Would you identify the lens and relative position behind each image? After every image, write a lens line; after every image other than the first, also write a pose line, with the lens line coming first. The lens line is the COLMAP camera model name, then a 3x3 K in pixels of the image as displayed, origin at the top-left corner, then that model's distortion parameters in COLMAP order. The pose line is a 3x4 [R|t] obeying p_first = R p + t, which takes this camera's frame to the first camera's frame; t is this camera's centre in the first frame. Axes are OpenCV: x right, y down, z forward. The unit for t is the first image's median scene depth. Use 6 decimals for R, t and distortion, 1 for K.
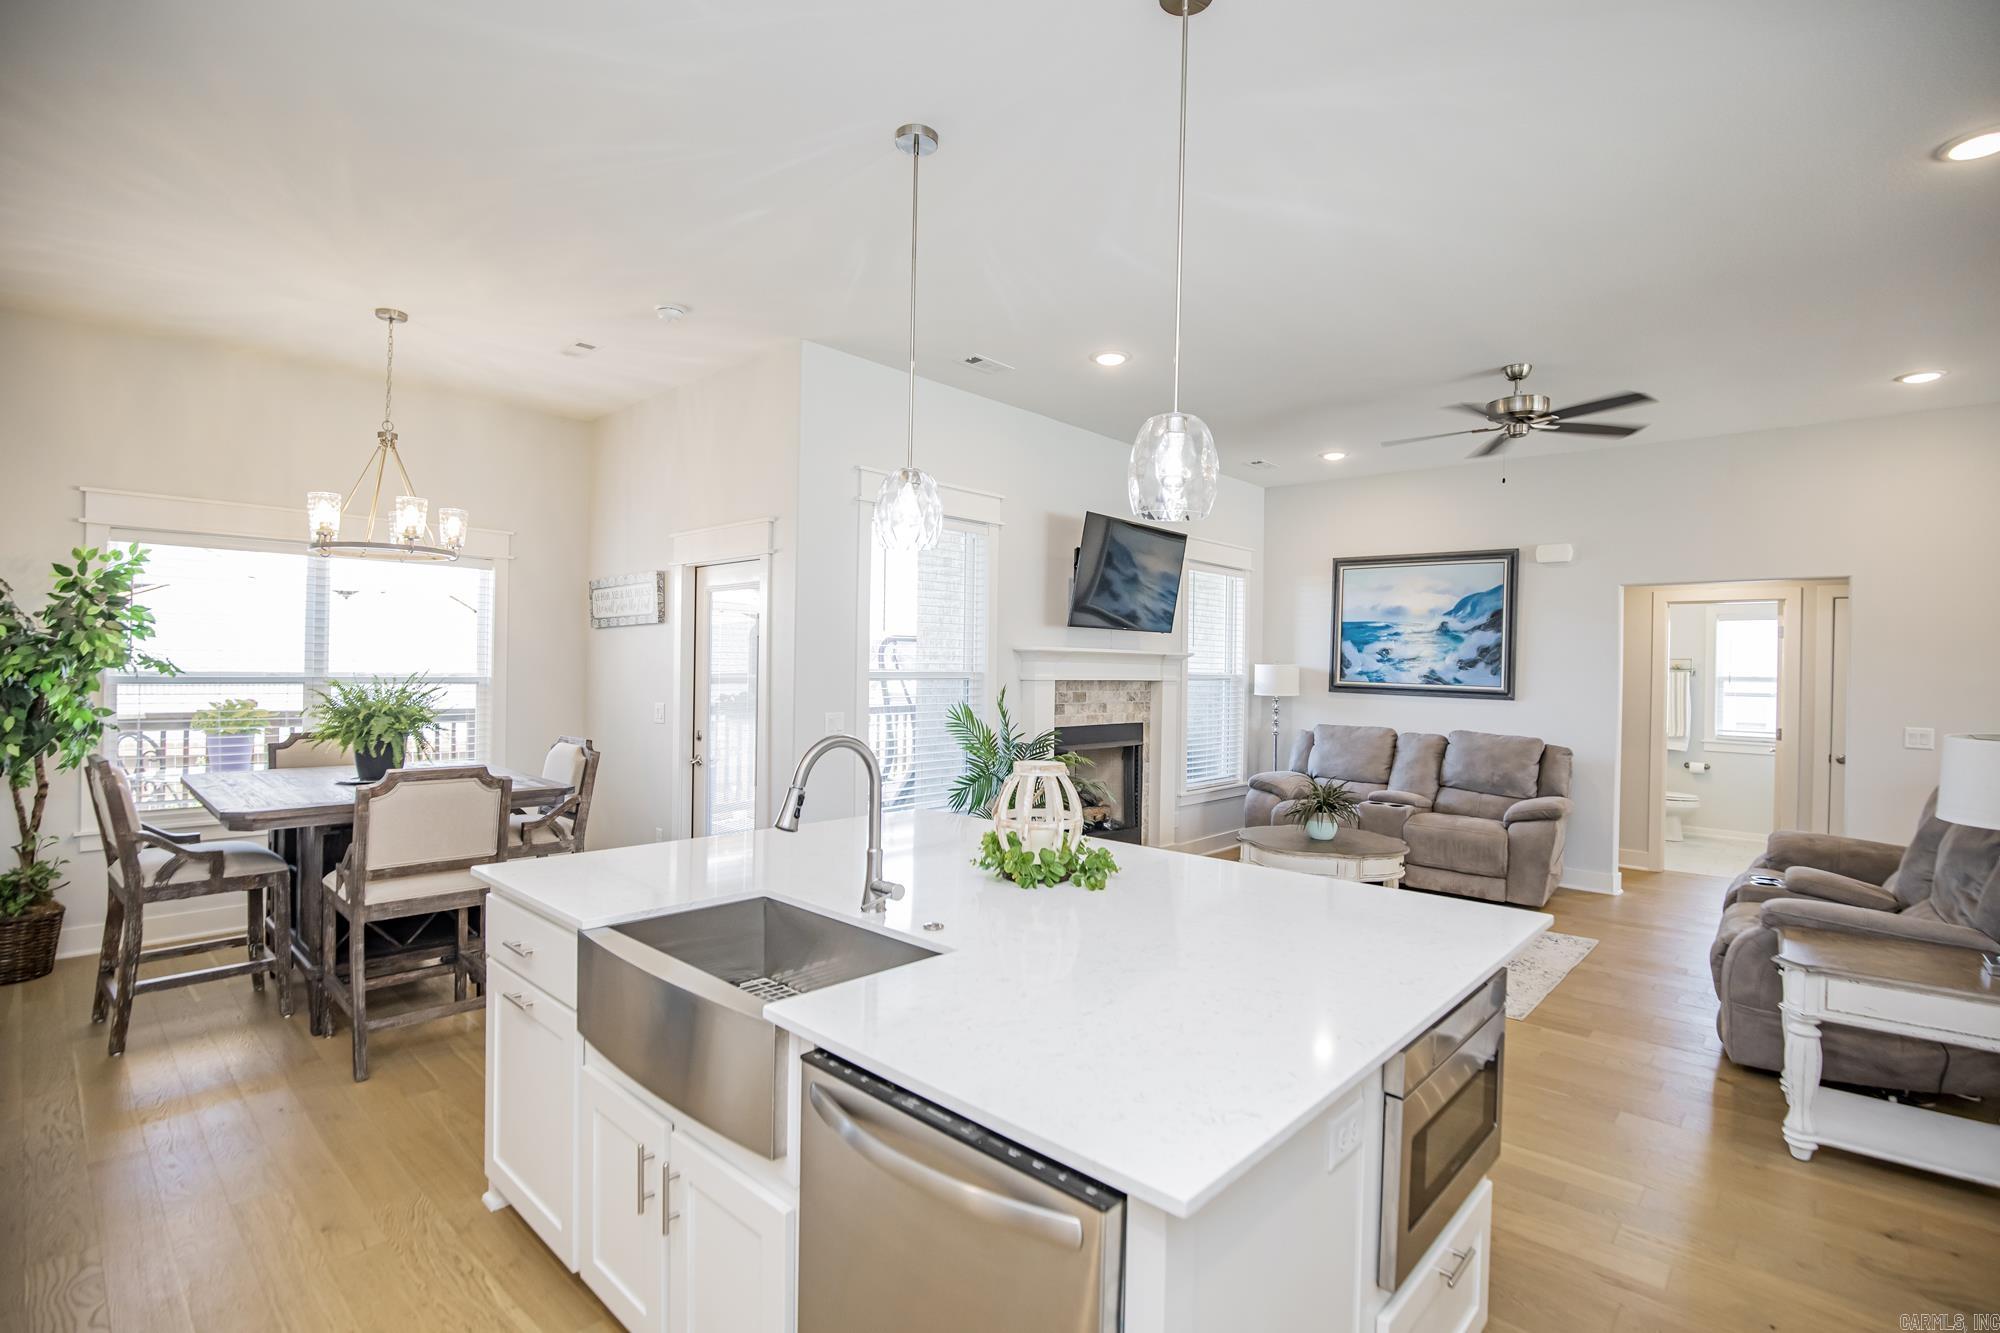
lens RADIAL K [[924.3, 0, 1019.2], [0, 924.3, 663.8], [0, 0, 1]] dist [-0.039015, 0.007707]
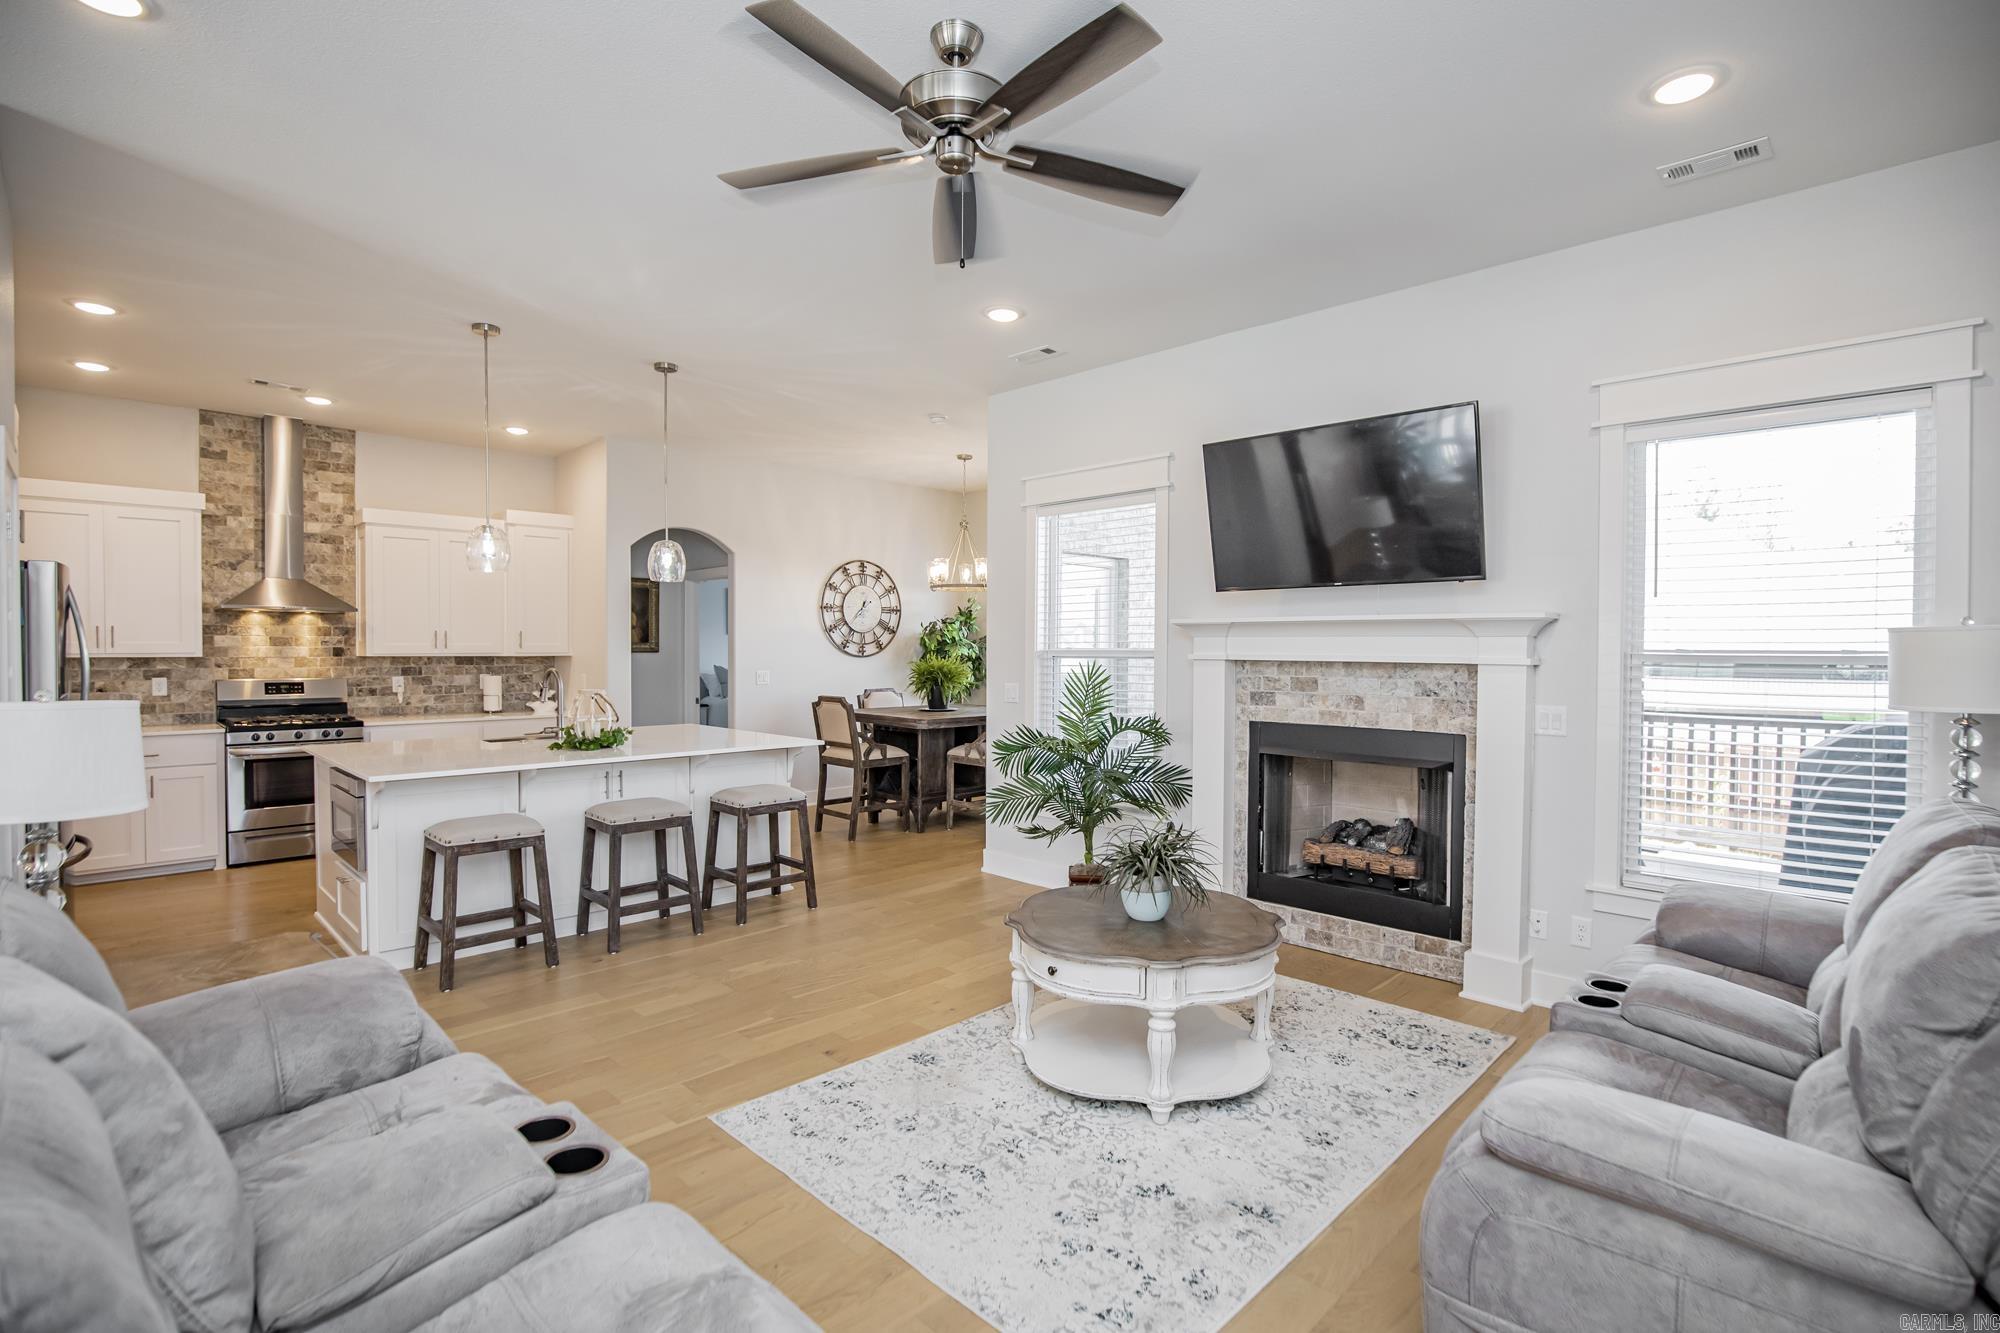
lens RADIAL K [[934.5, 0, 1016.9], [0, 934.5, 662.6], [0, 0, 1]] dist [-0.027497, -0.000122]
pose [[-0.041038, -0.001485, -0.999156, 0.815128], [0.000063, 0.999999, -0.001489, 0.020364], [0.999158, -0.000124, -0.041038, 0.814283]]
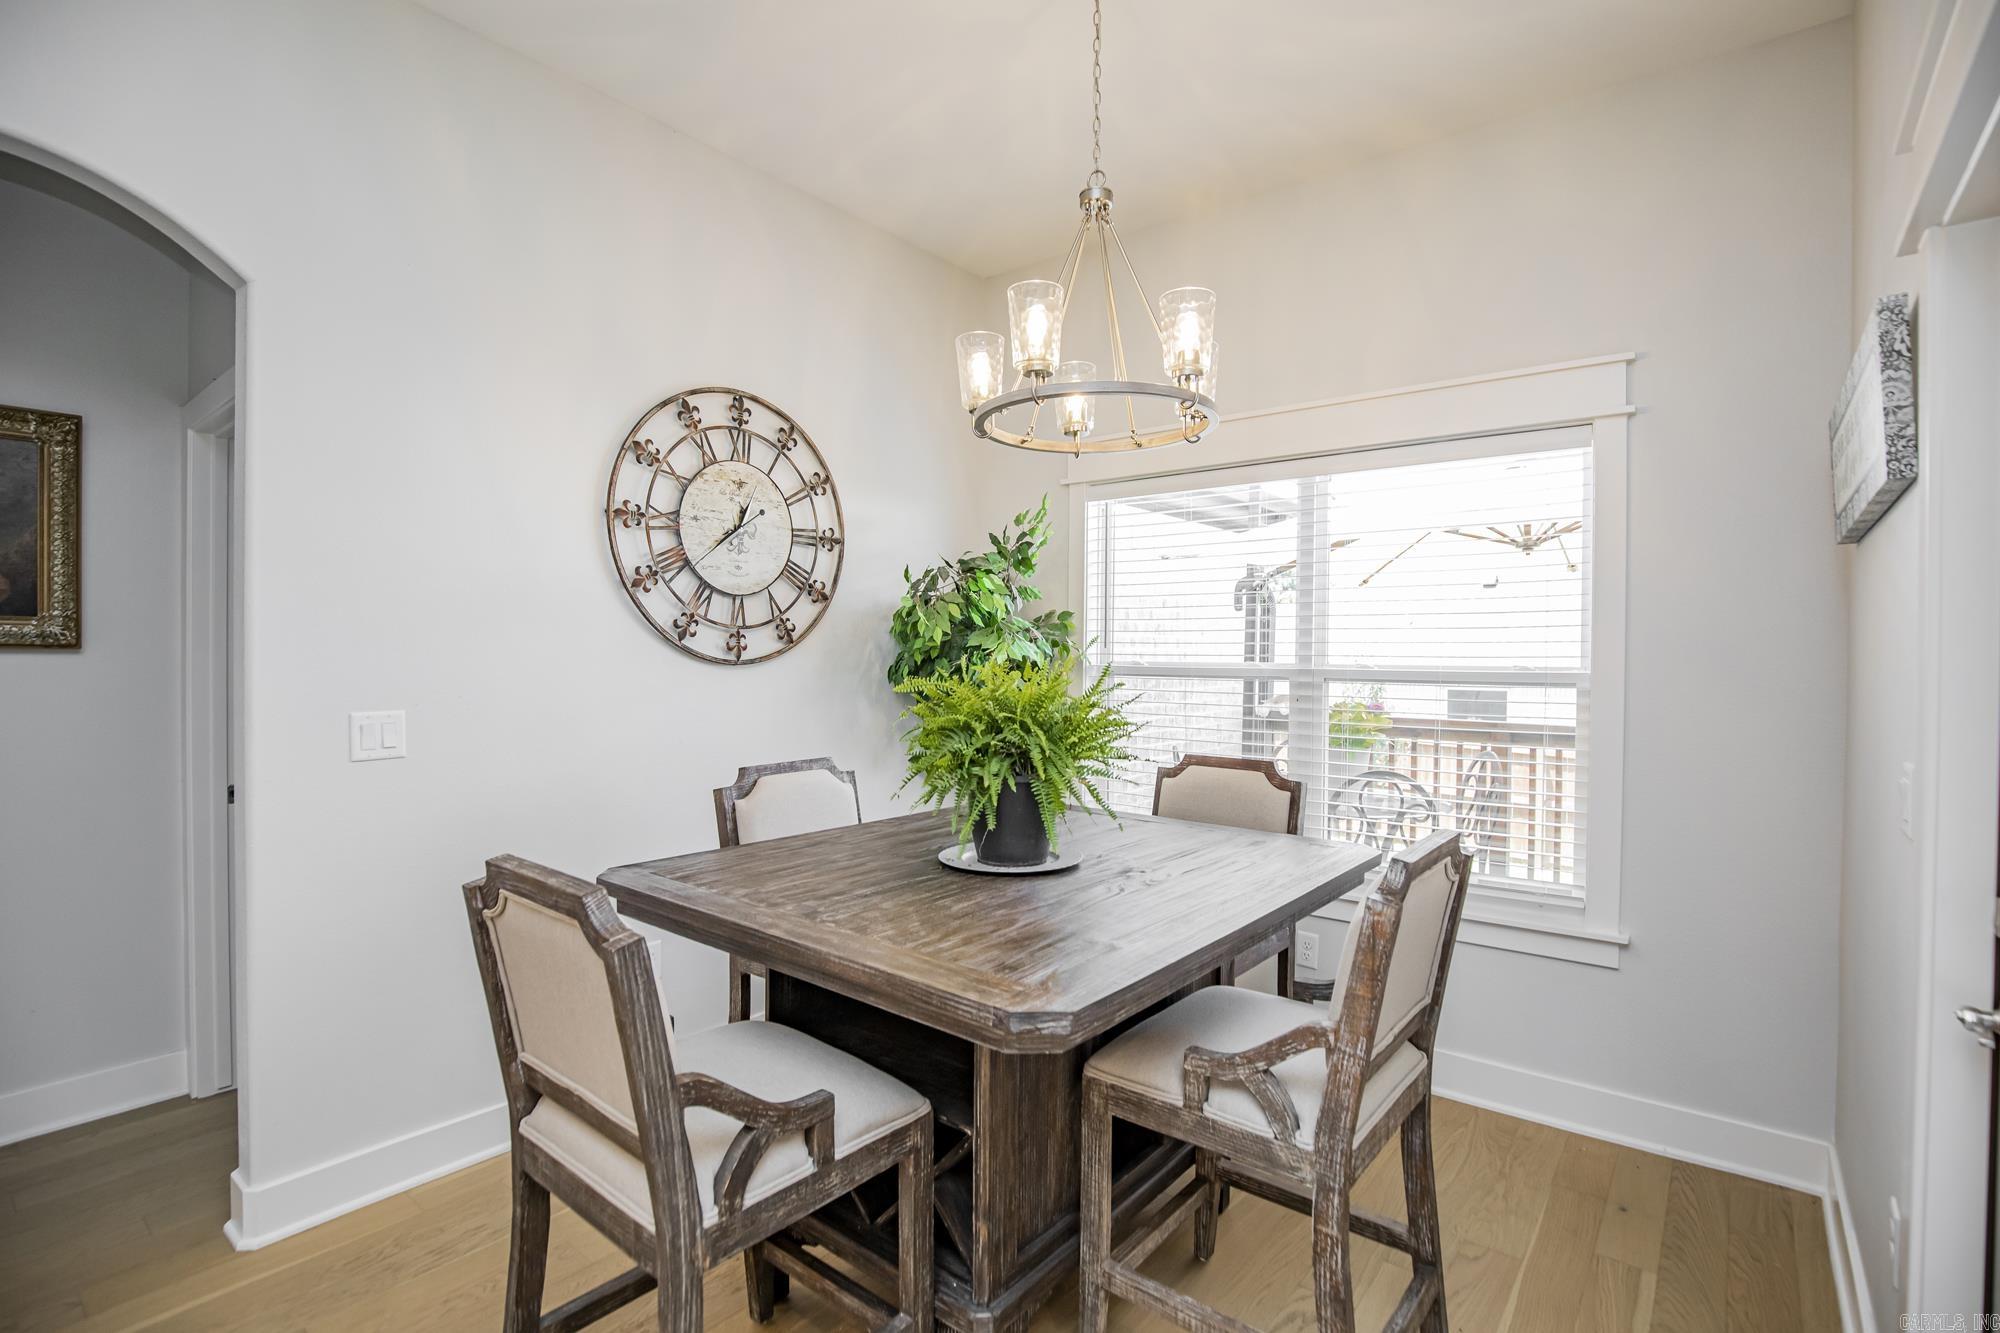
lens RADIAL K [[924.3, 0, 1019.2], [0, 924.3, 663.8], [0, 0, 1]] dist [-0.039015, 0.007707]
pose [[0.069608, -0.006826, -0.997551, -0.119834], [-0.001082, 0.999975, -0.006918, 0.012600], [0.997574, 0.001561, 0.069599, 0.632174]]
